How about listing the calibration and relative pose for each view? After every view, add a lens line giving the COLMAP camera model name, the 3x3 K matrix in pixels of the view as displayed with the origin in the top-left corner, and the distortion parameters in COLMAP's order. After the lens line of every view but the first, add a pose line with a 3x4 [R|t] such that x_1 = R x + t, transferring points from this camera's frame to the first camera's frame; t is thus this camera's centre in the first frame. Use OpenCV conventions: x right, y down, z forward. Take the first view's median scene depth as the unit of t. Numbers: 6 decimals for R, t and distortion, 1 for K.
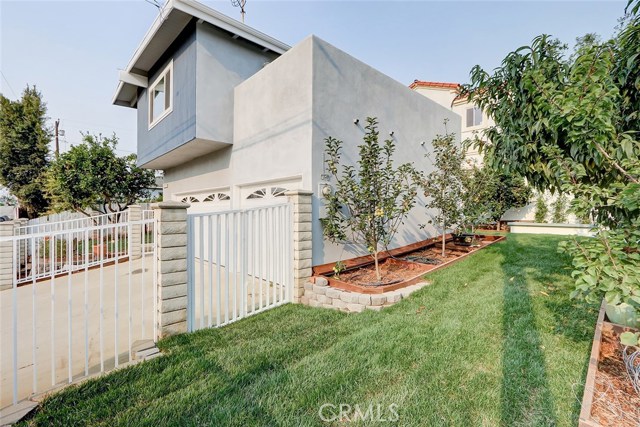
lens RADIAL K [[293.4, 0, 318.3], [0, 293.4, 215.0], [0, 0, 1]] dist [-0.002784, -0.000547]
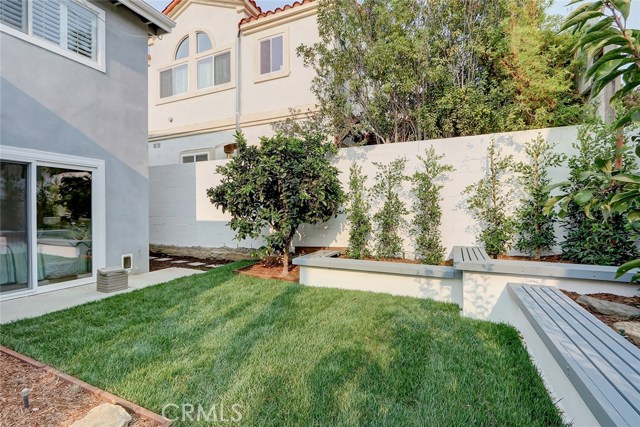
lens RADIAL K [[293.4, 0, 319.3], [0, 293.4, 211.4], [0, 0, 1]] dist [-0.002784, -0.000547]
pose [[0.915966, -0.007068, 0.401194, 0.507875], [0.007006, 0.999974, 0.001621, -0.045230], [-0.401195, 0.001326, 0.915992, 0.584788]]
